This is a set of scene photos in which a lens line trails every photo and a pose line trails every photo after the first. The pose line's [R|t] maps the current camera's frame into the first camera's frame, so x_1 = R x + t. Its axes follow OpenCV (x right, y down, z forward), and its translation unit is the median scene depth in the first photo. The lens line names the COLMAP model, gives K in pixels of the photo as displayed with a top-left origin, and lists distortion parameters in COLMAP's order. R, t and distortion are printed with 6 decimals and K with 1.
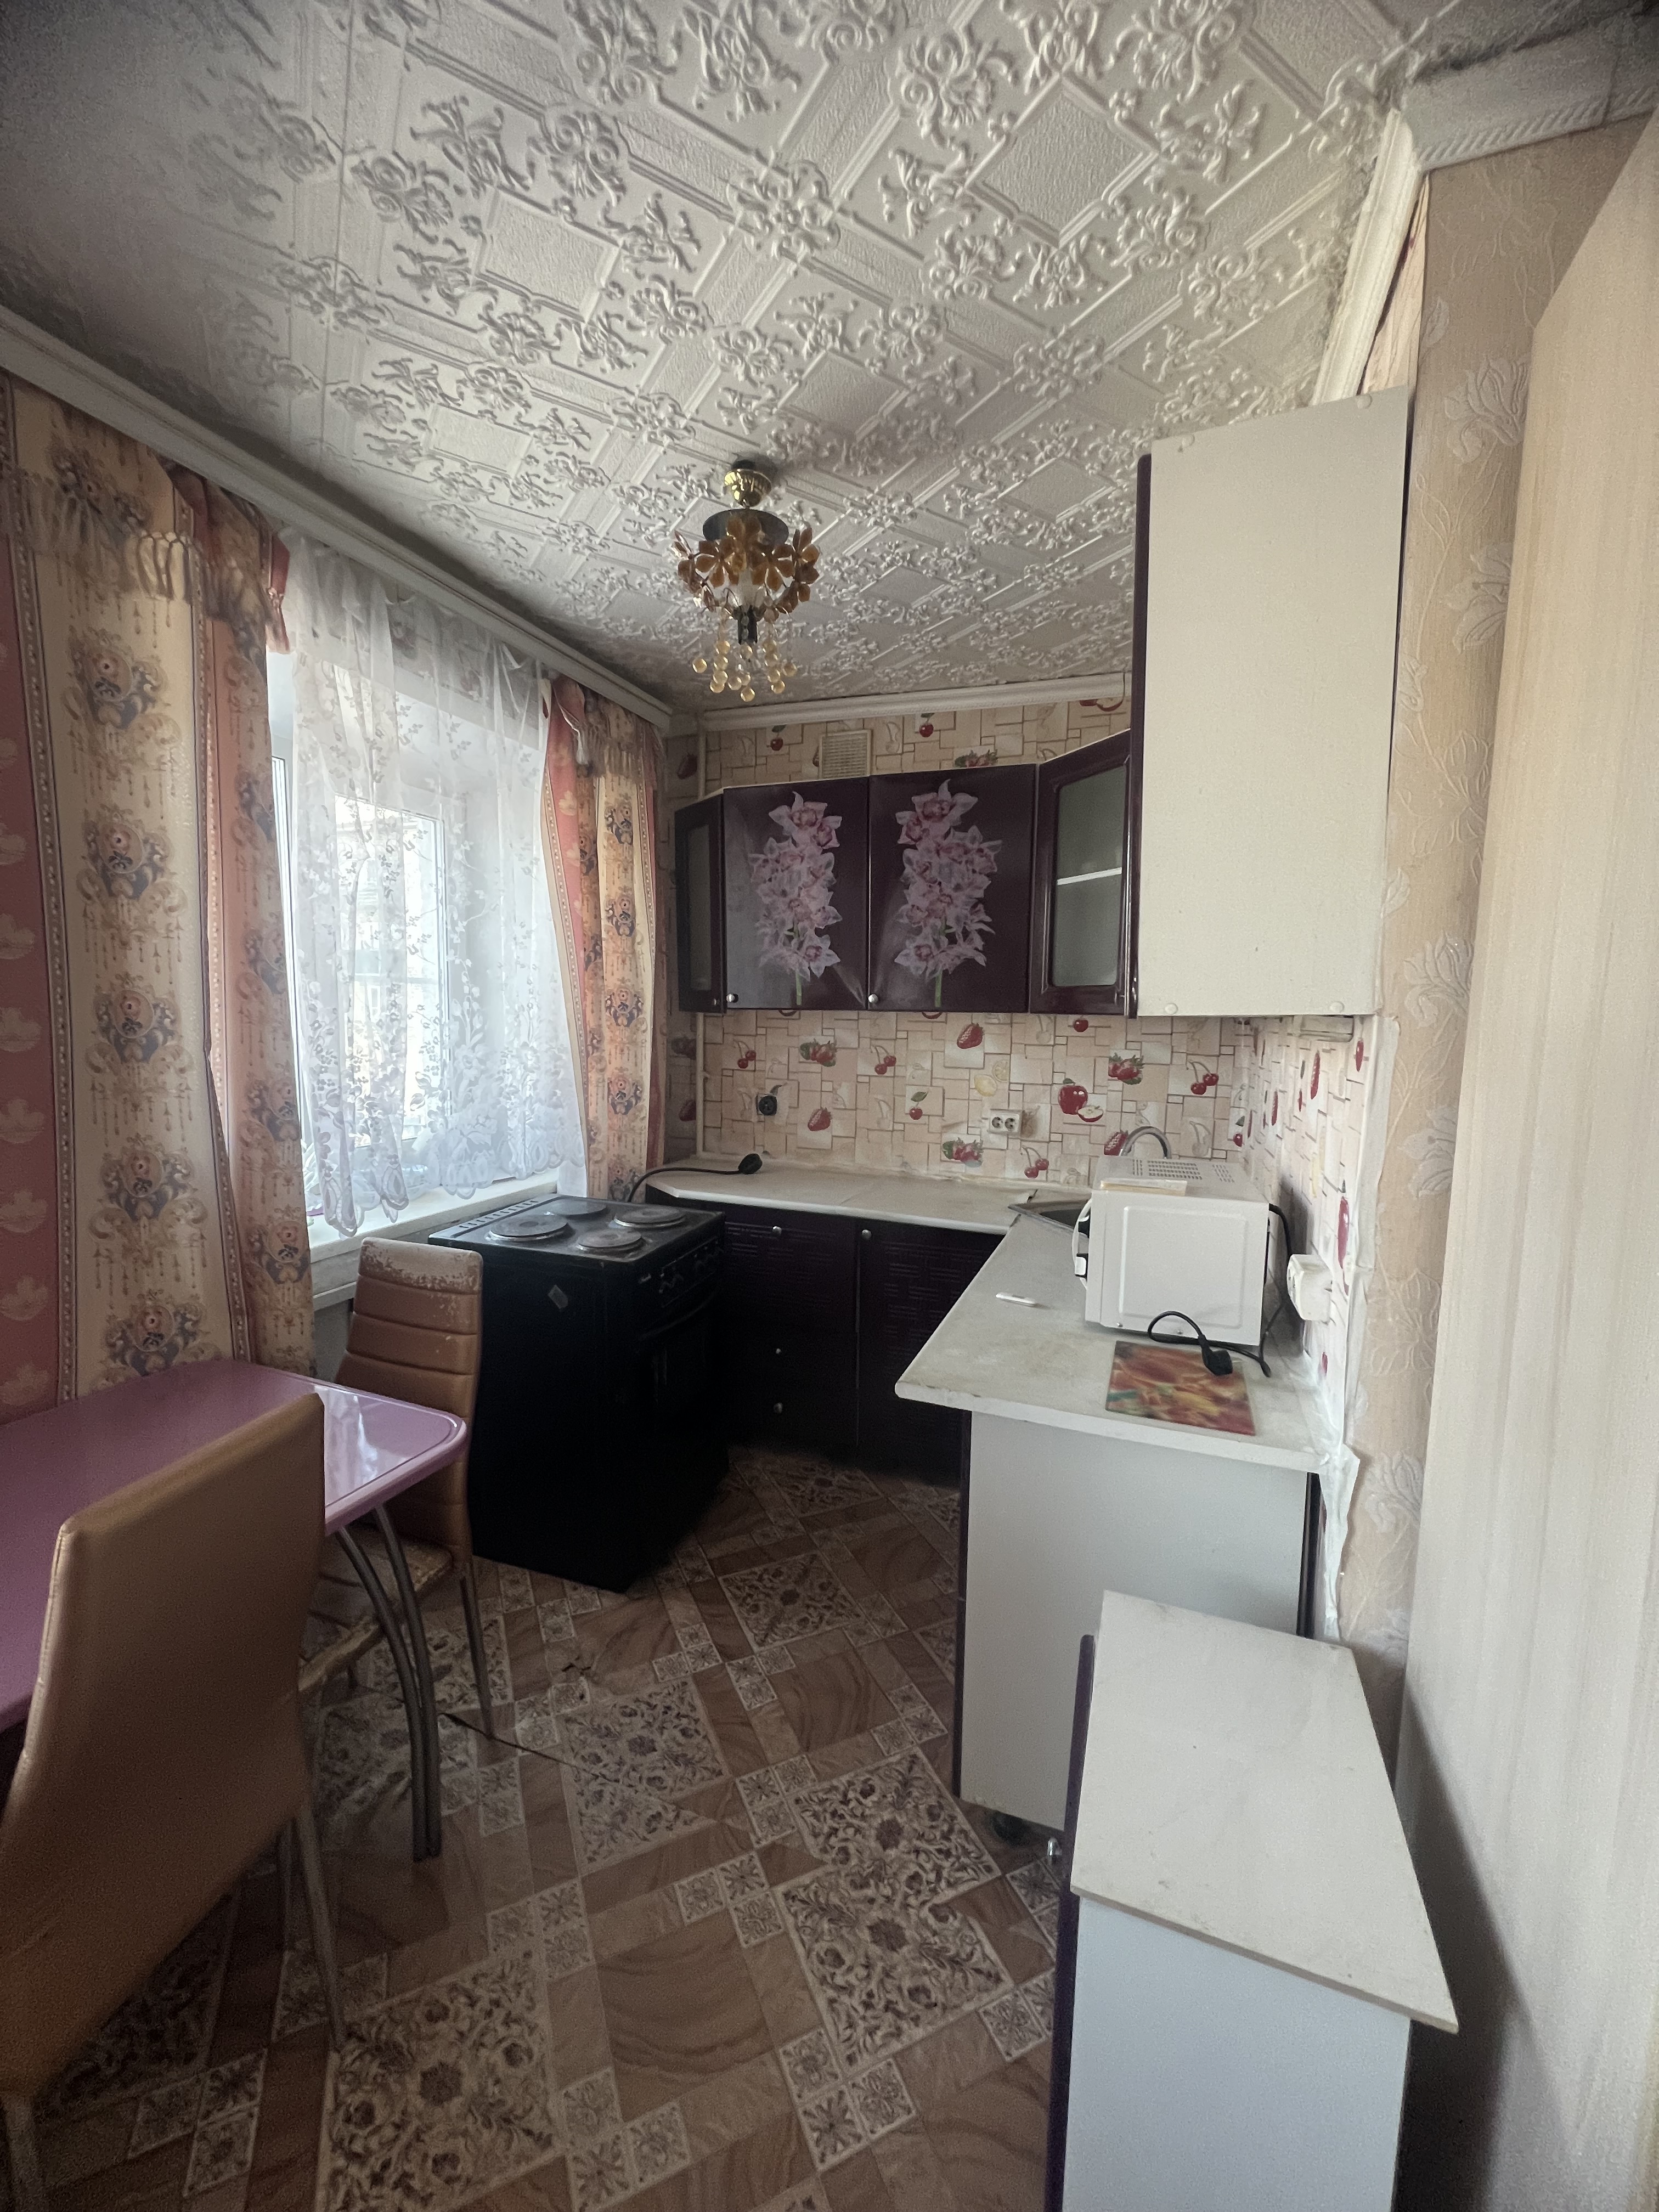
lens RADIAL K [[872.2, 0, 828.5], [0, 872.2, 1099.8], [0, 0, 1]] dist [0.000347, -0.004714]
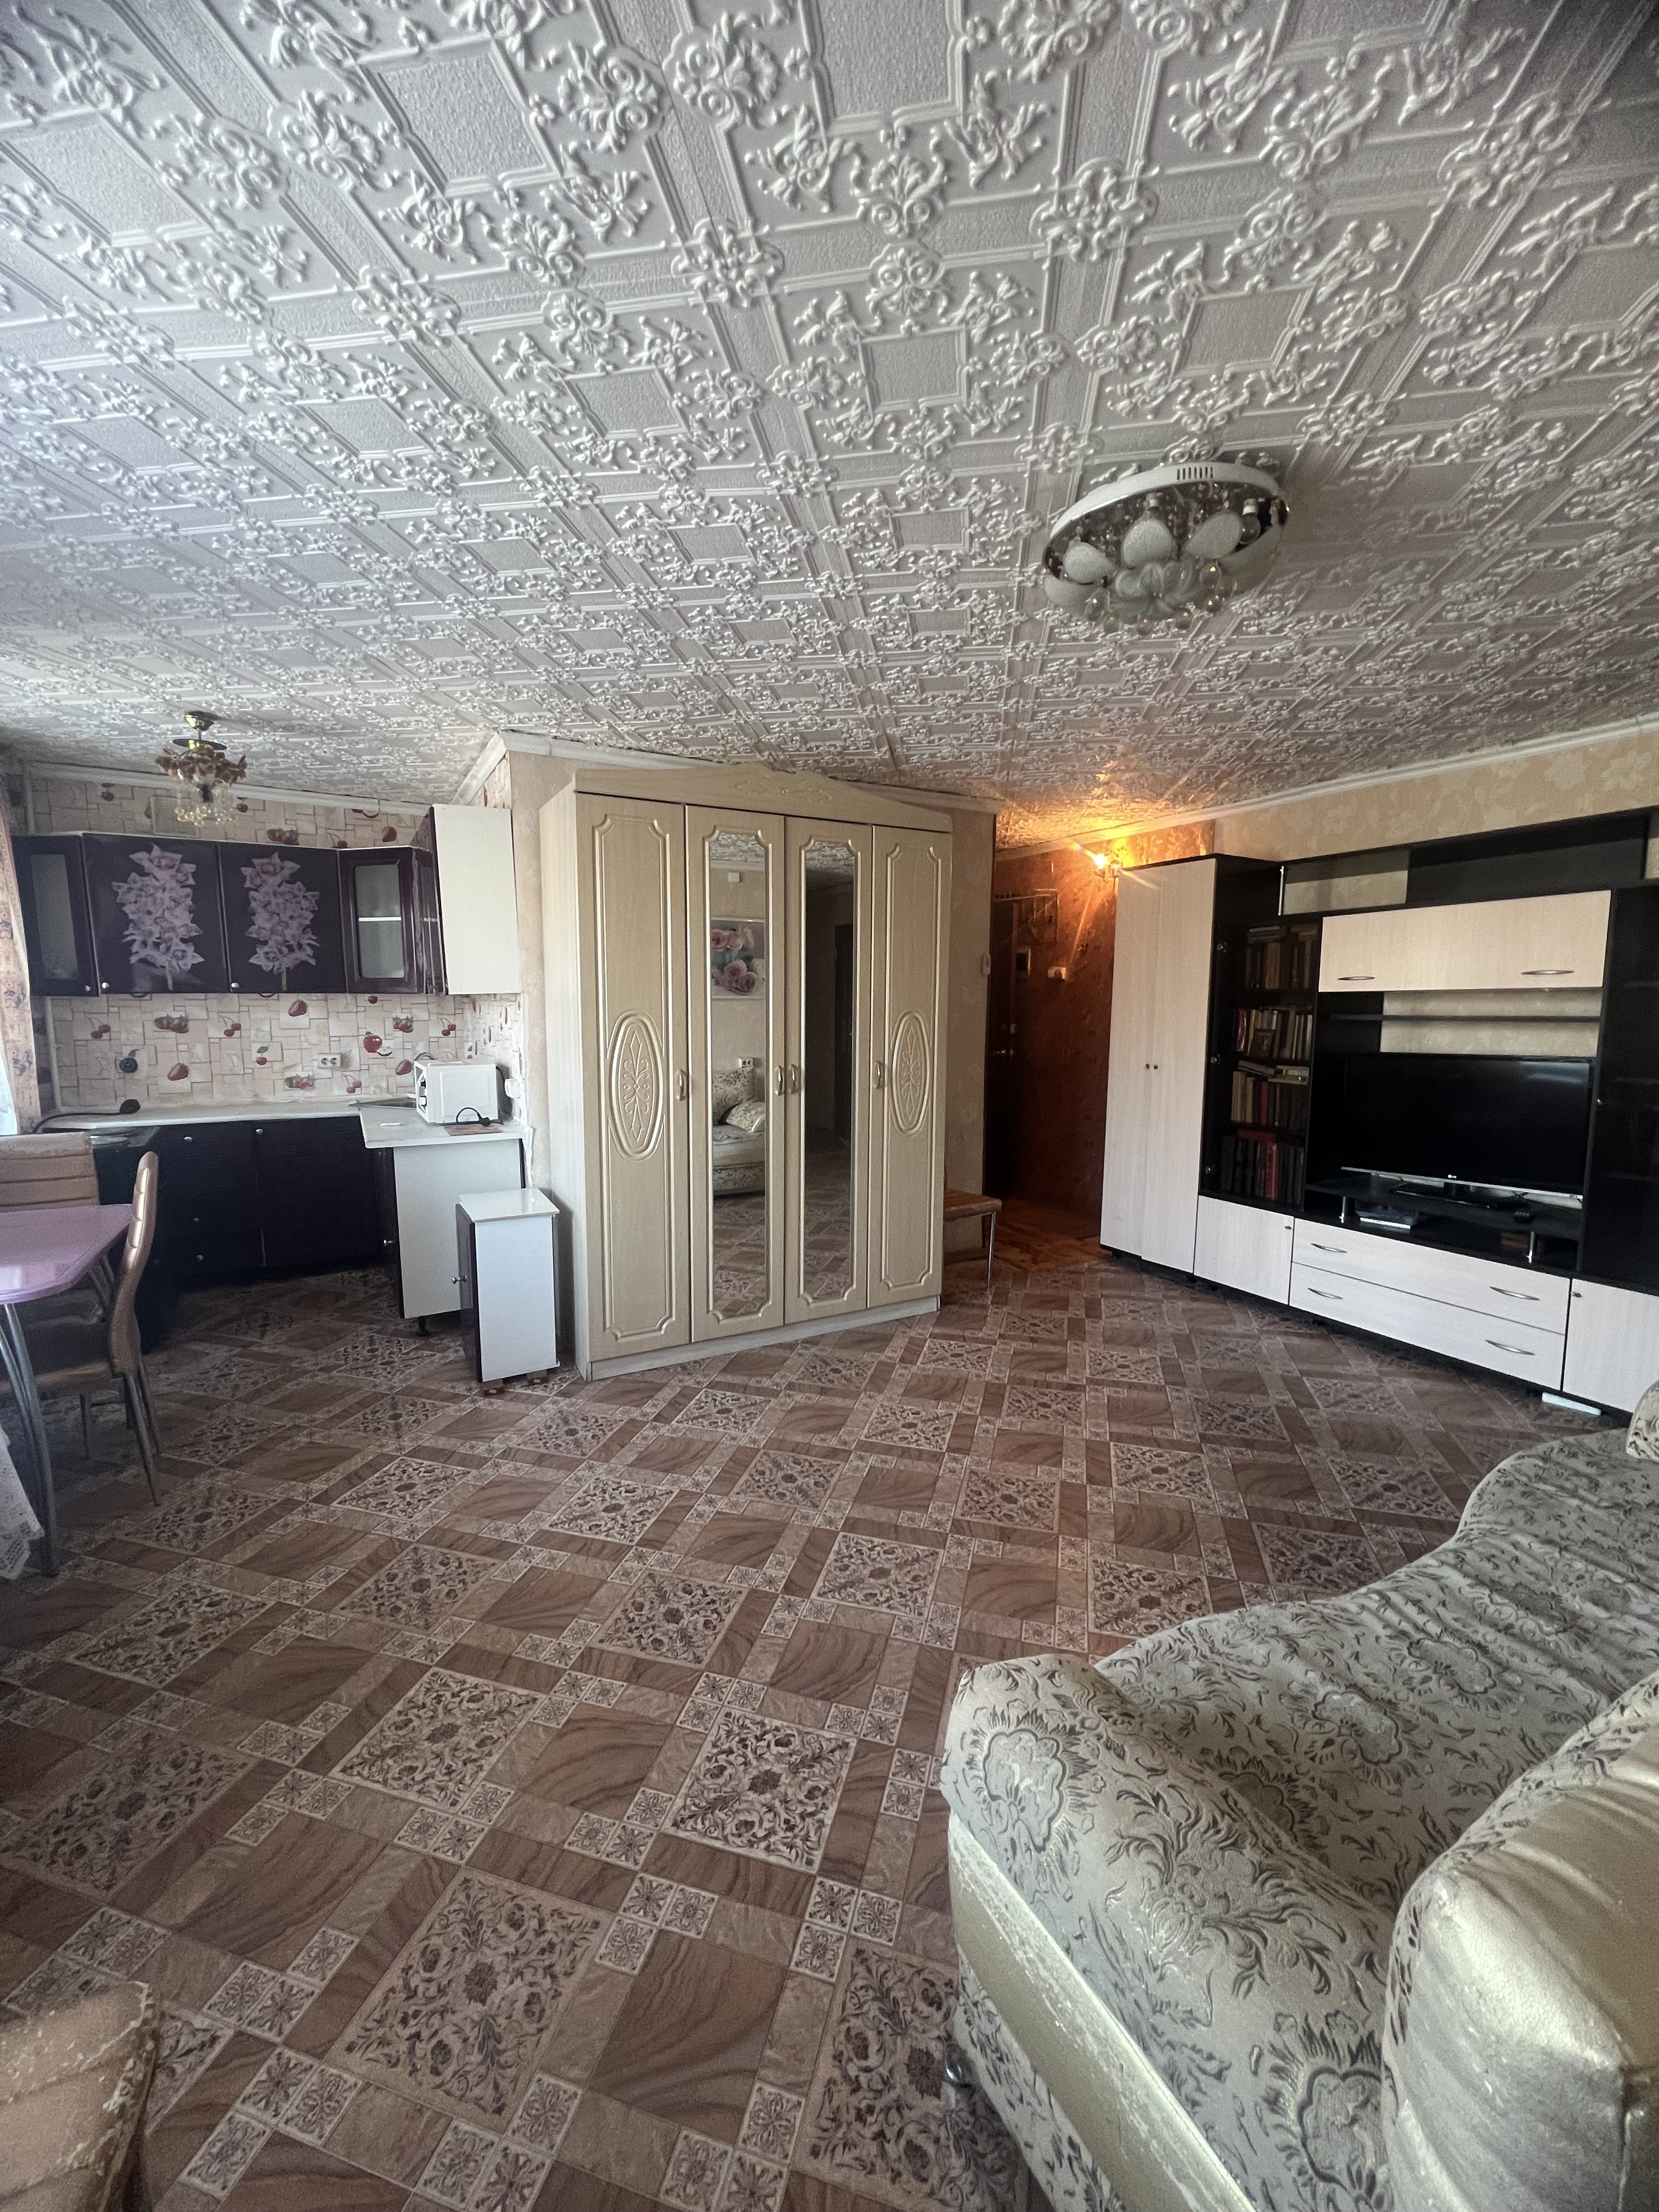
lens RADIAL K [[872.2, 0, 828.5], [0, 872.2, 1099.8], [0, 0, 1]] dist [0.000347, -0.004714]
pose [[0.643109, -0.107714, 0.758161, -0.460557], [0.087402, 0.993913, 0.067070, 0.073699], [-0.760770, 0.023132, 0.648609, -0.792393]]
